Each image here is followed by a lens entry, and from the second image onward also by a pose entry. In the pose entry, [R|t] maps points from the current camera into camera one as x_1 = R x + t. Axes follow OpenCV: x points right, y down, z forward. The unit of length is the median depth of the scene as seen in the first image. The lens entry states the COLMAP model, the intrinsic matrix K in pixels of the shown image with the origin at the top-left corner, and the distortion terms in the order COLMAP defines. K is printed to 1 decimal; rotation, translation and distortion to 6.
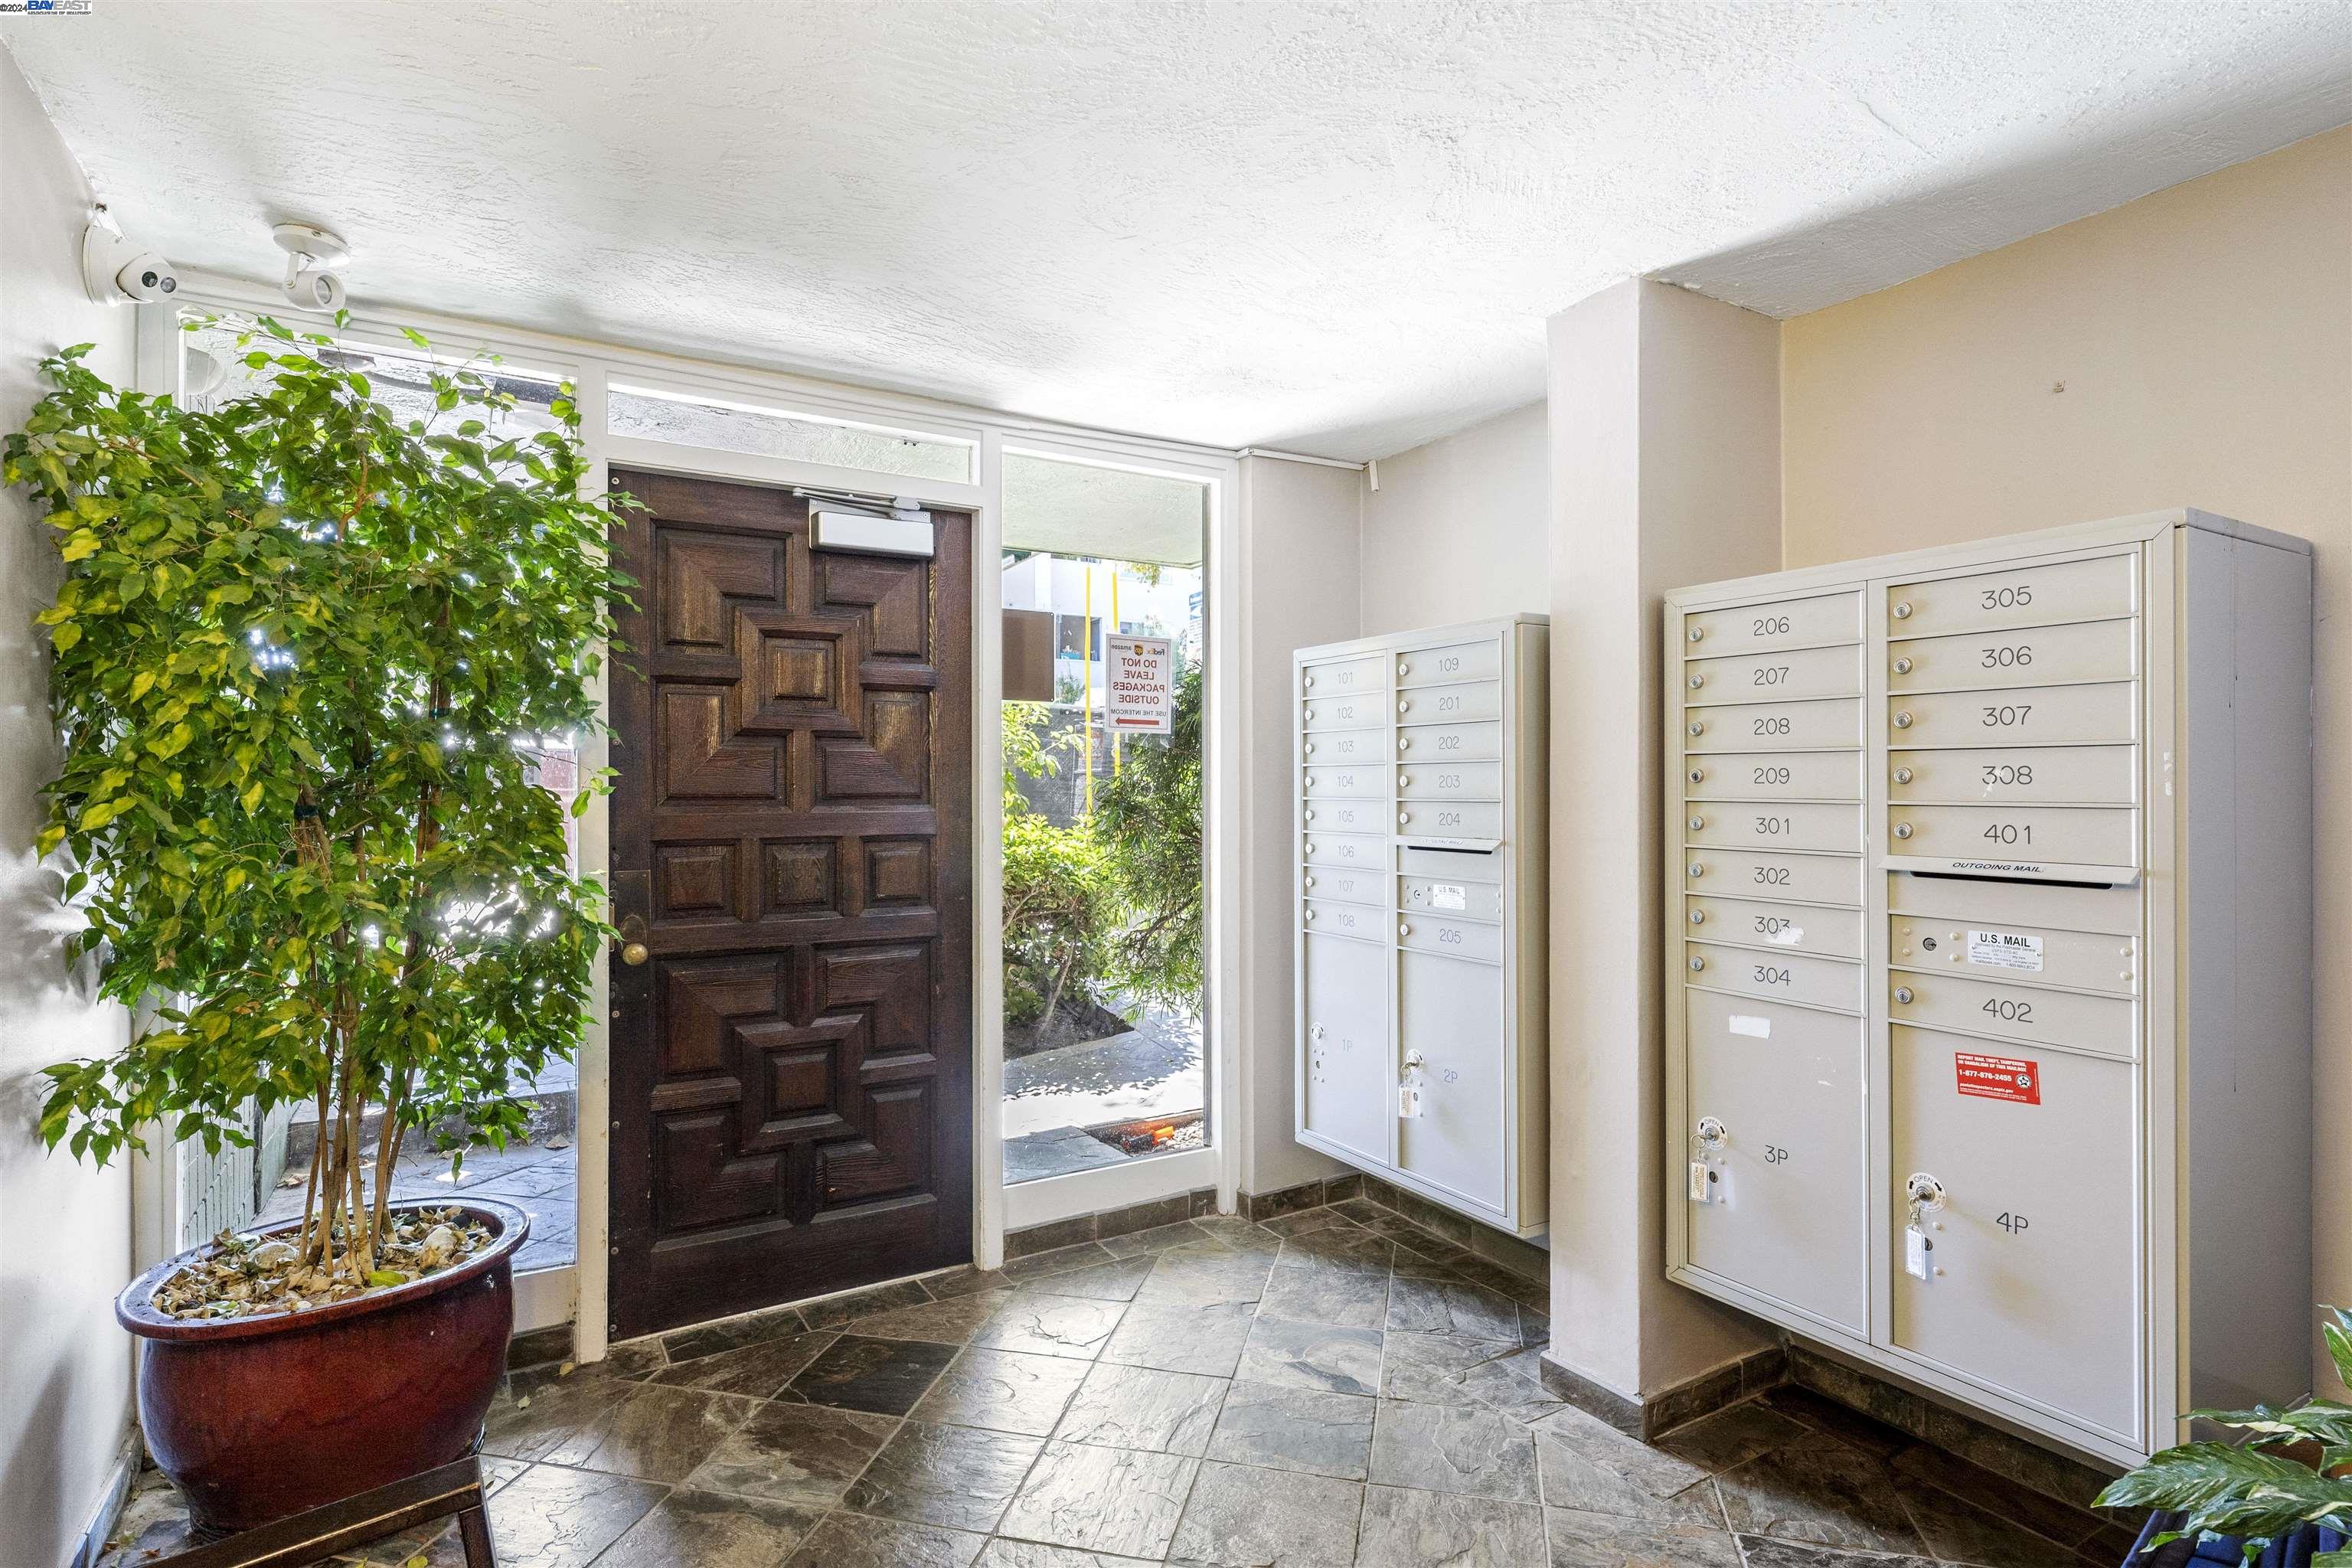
lens RADIAL K [[1188.4, 0, 1178.2], [0, 1188.4, 771.4], [0, 0, 1]] dist [0.000975, -0.000368]
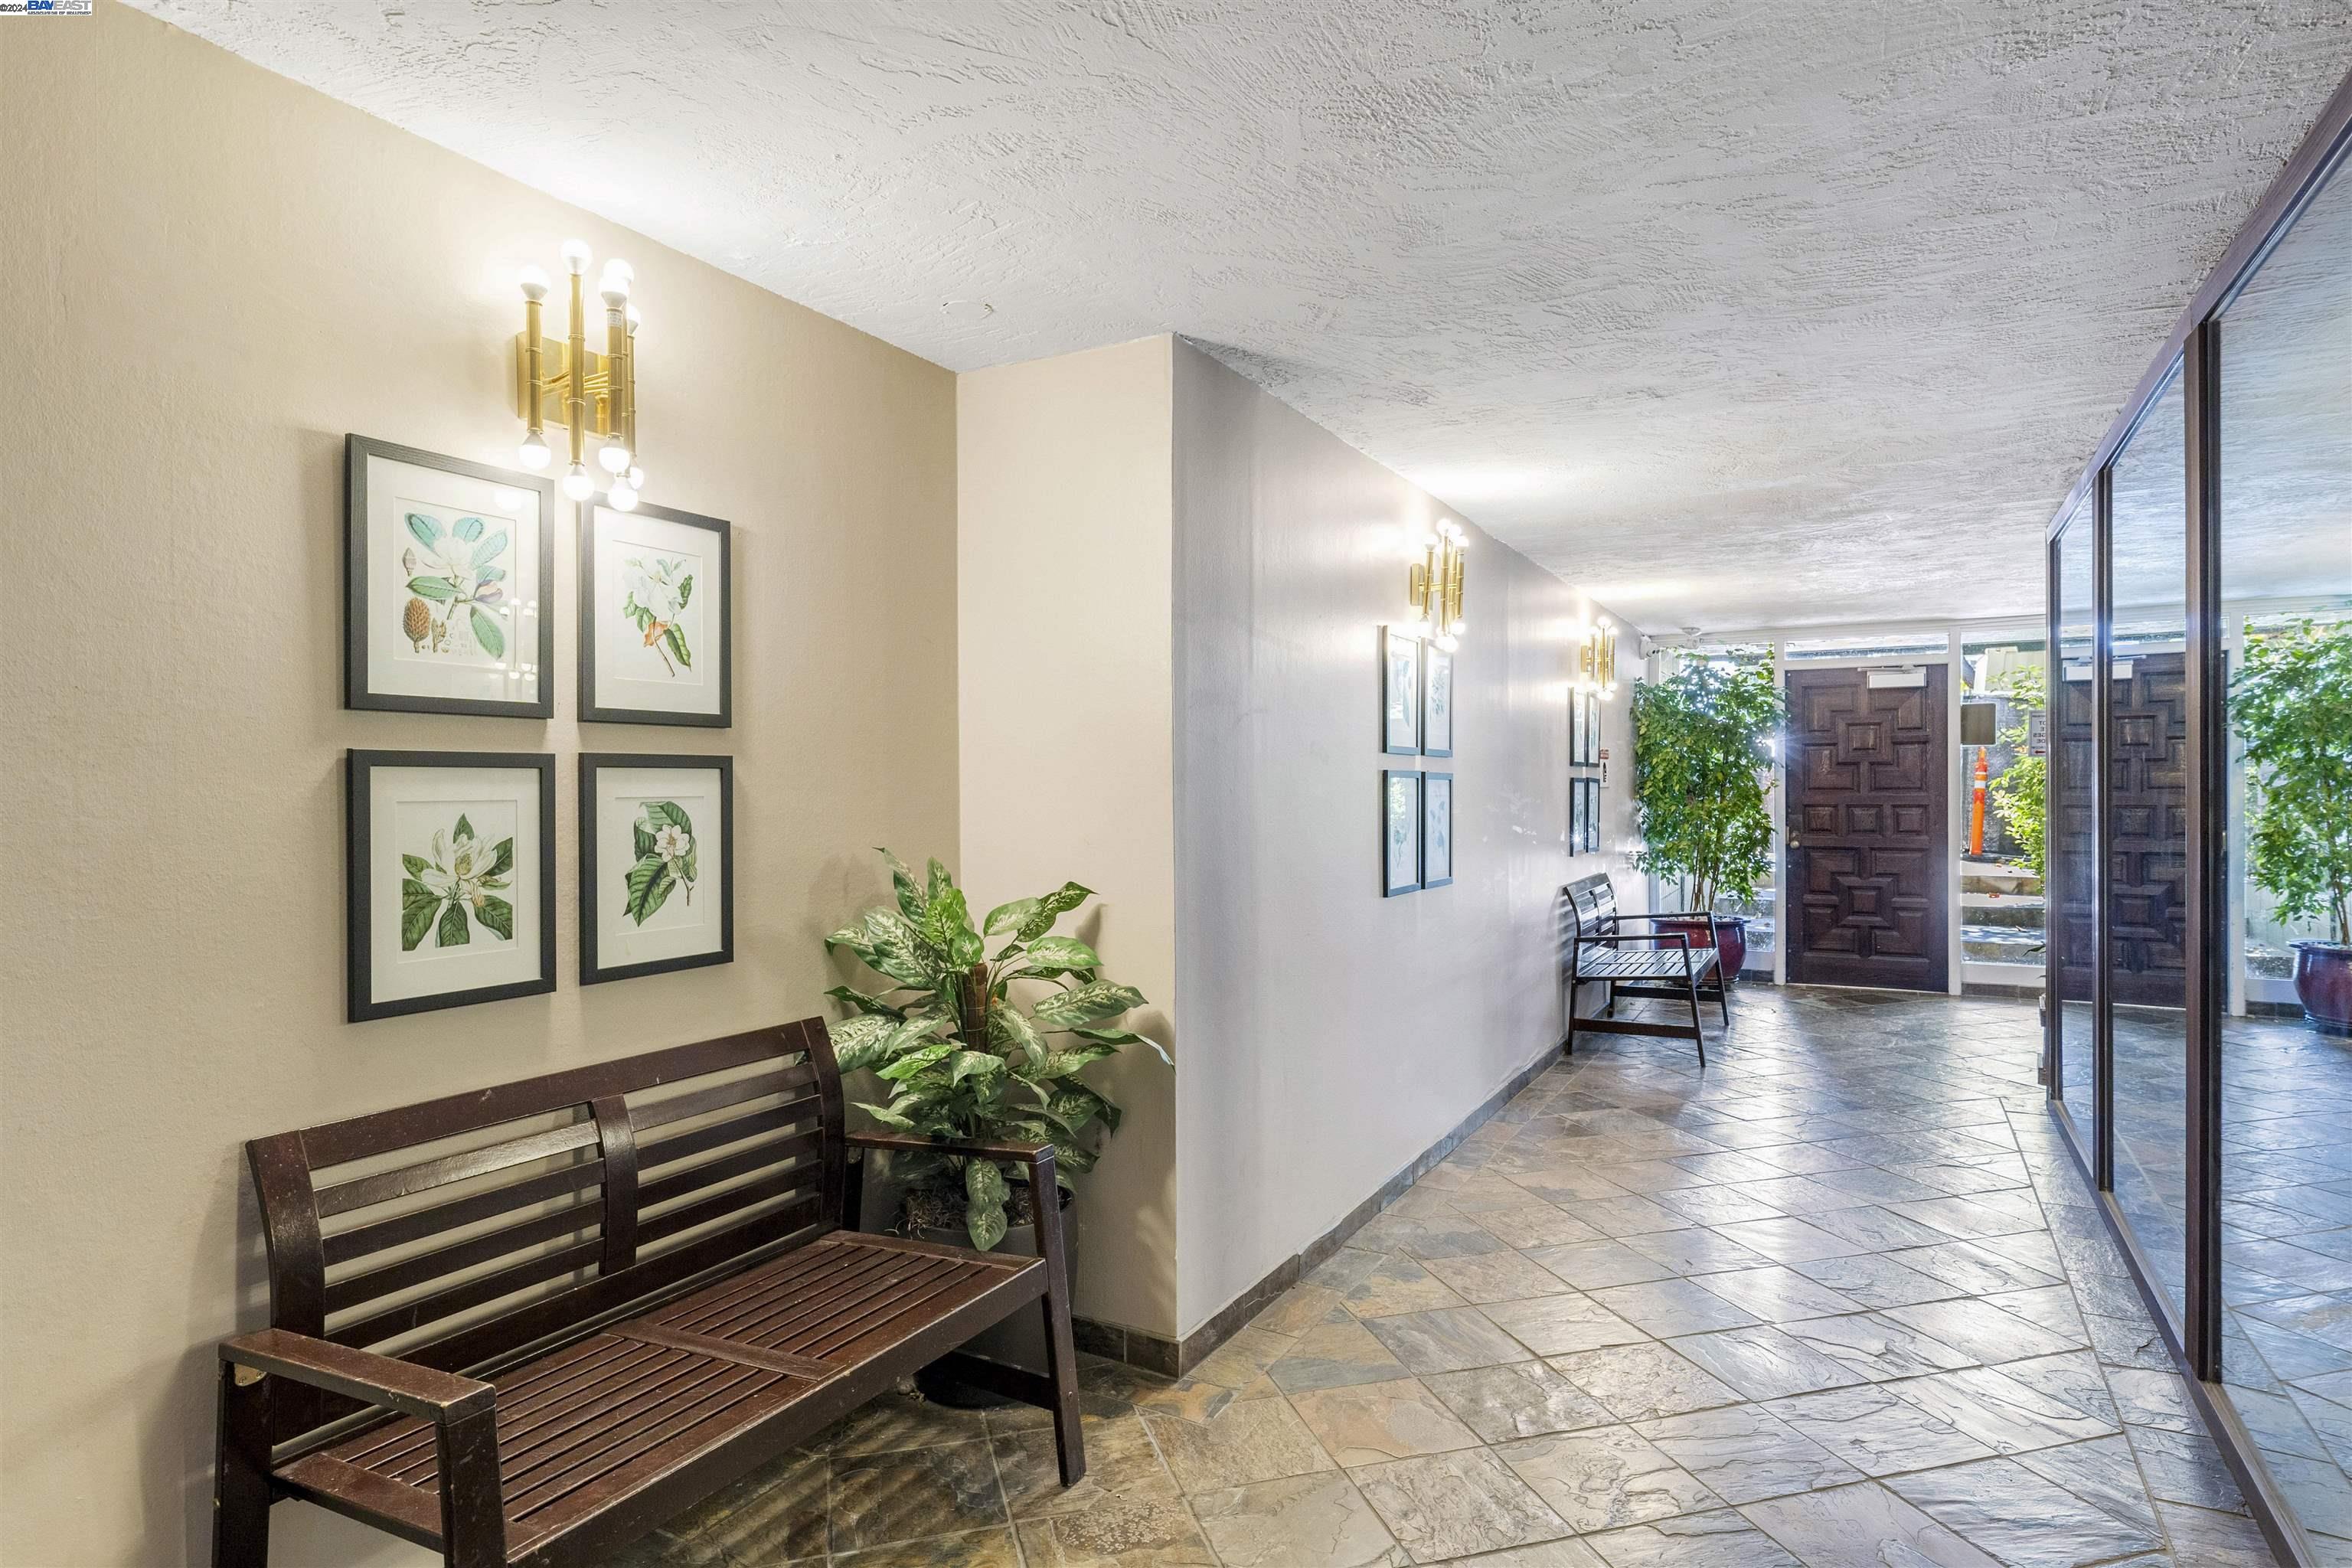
lens RADIAL K [[1276.9, 0, 1184.4], [0, 1276.9, 812.4], [0, 0, 1]] dist [0.027771, 0.000204]
pose [[0.513239, 0.019232, -0.858030, 1.310786], [0.016917, 0.999328, 0.032518, -0.041865], [0.858079, -0.031204, 0.512569, -1.666622]]
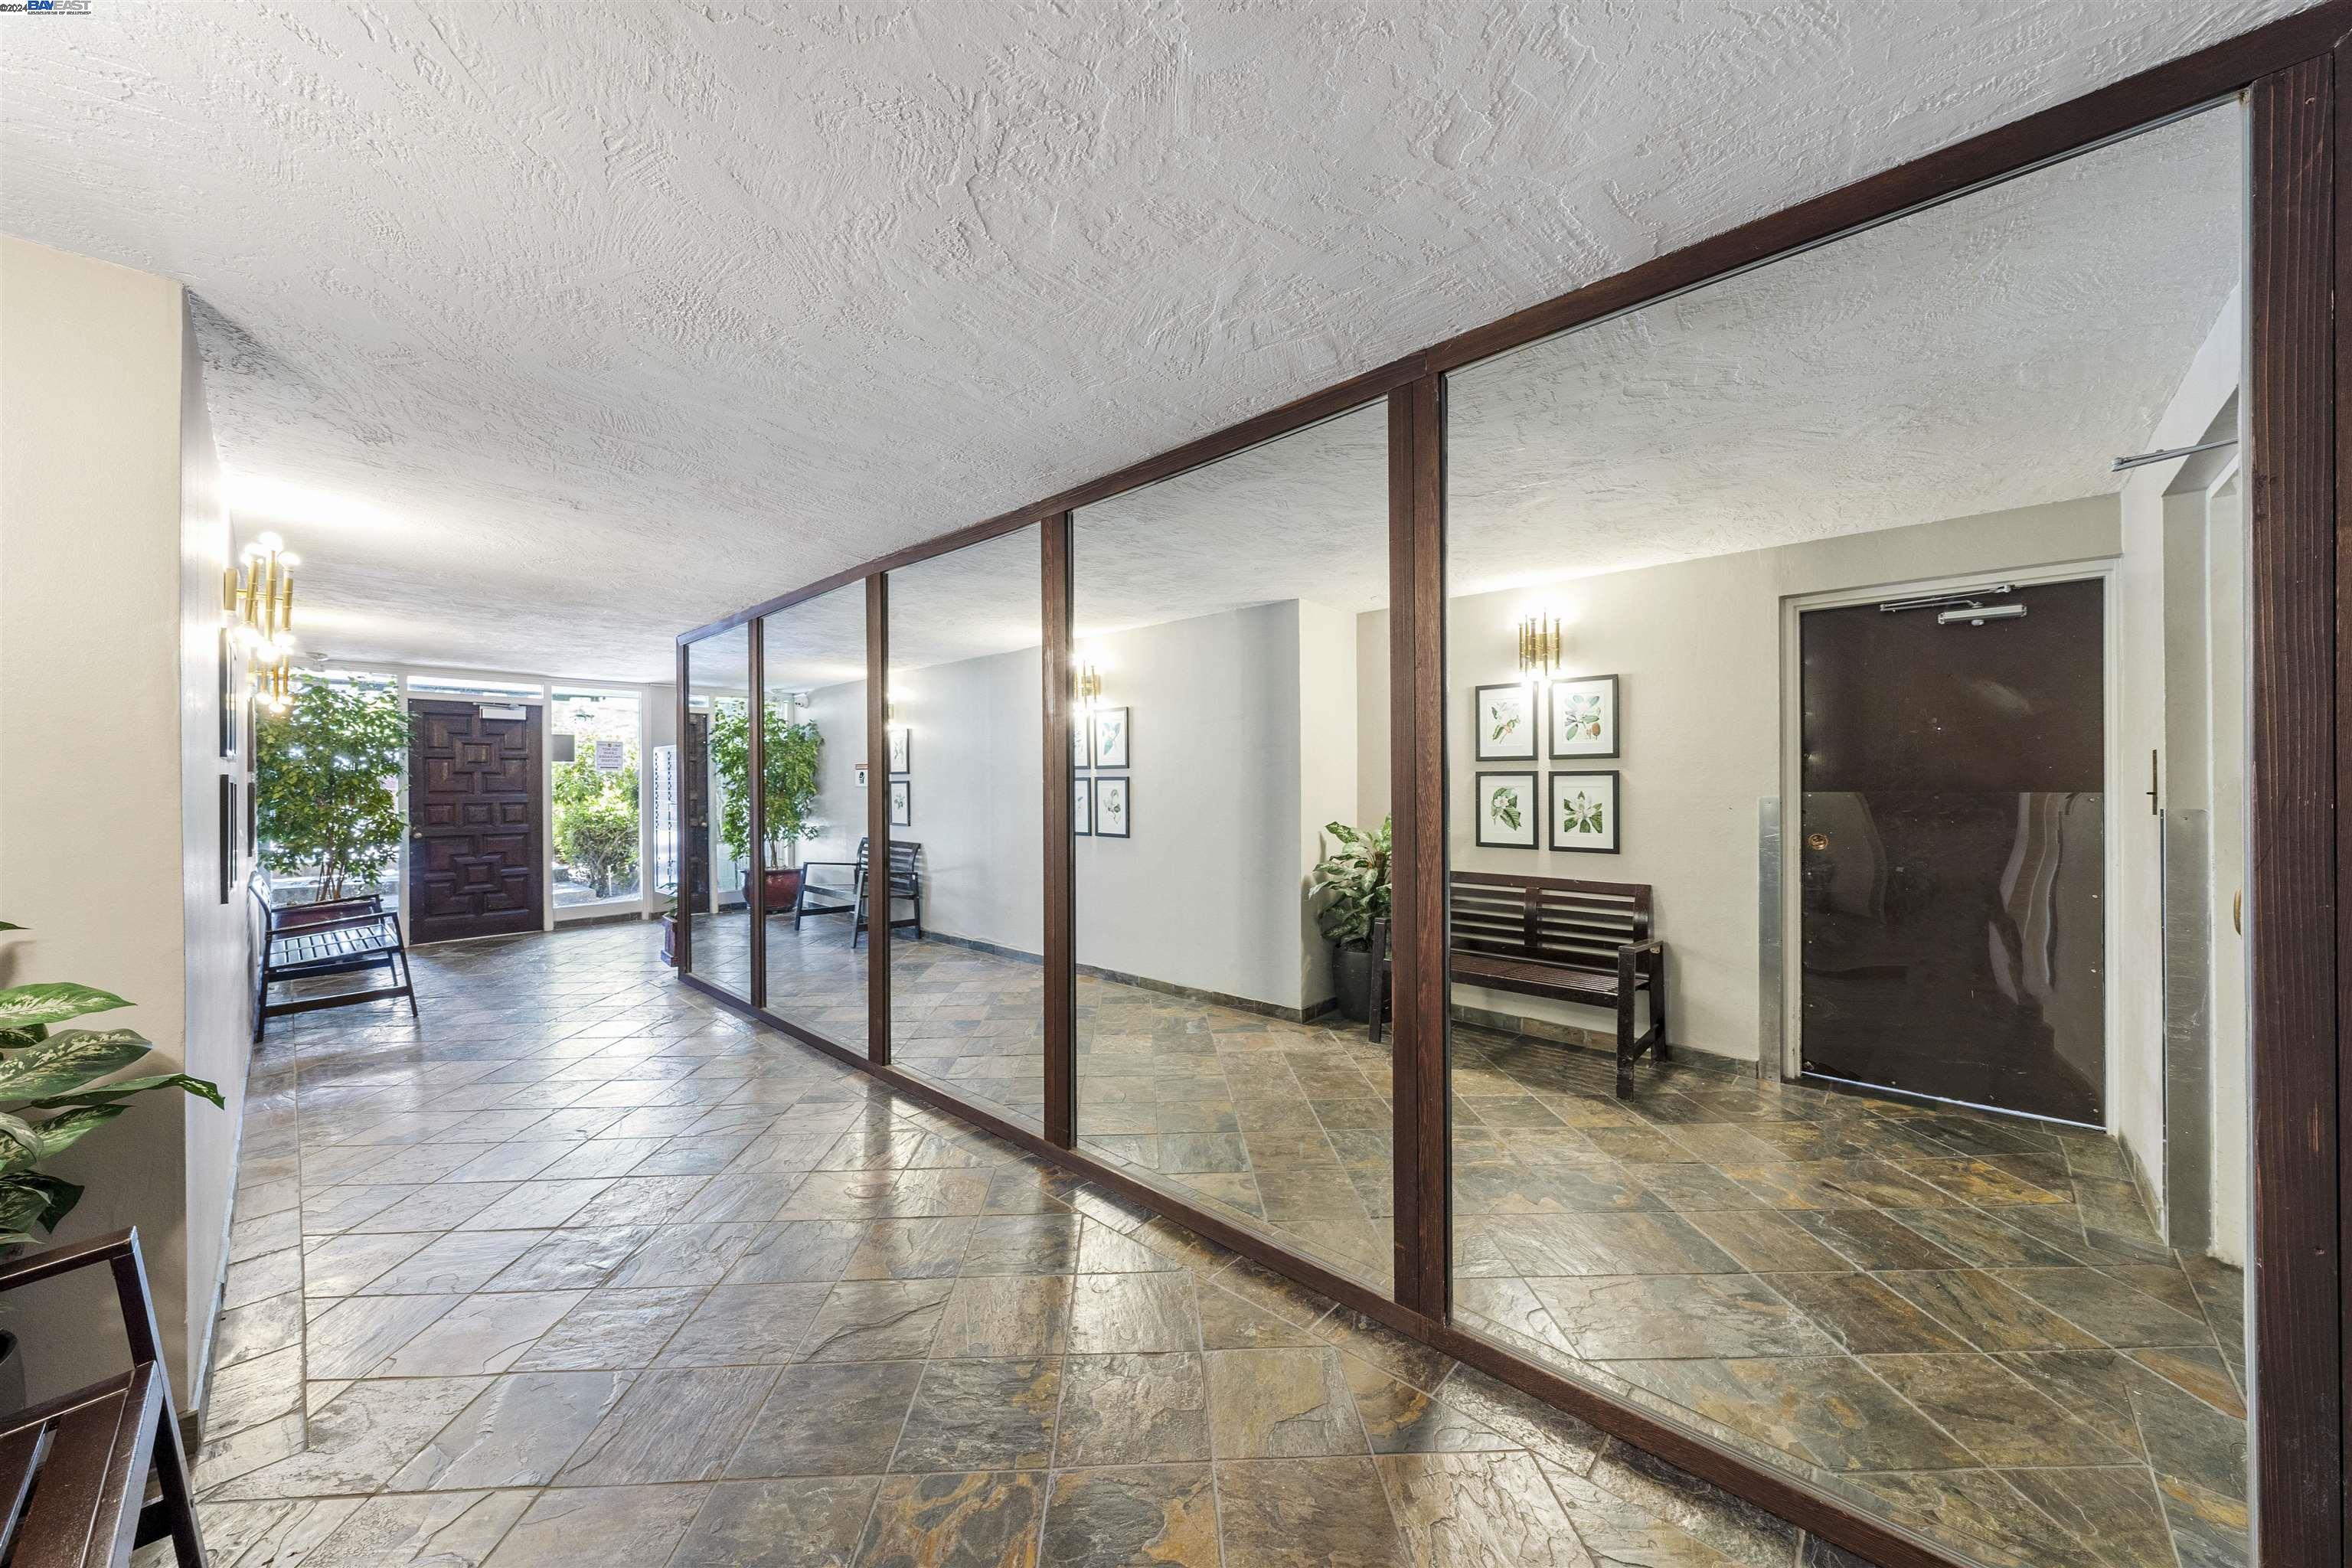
lens RADIAL K [[824.5, 0, 1174.4], [0, 824.5, 780.8], [0, 0, 1]] dist [0.001036, 0.000020]
pose [[0.959984, -0.000025, 0.280053, 0.969682], [-0.003353, 0.999927, 0.011584, -0.043985], [-0.280033, -0.012059, 0.959915, -1.894331]]
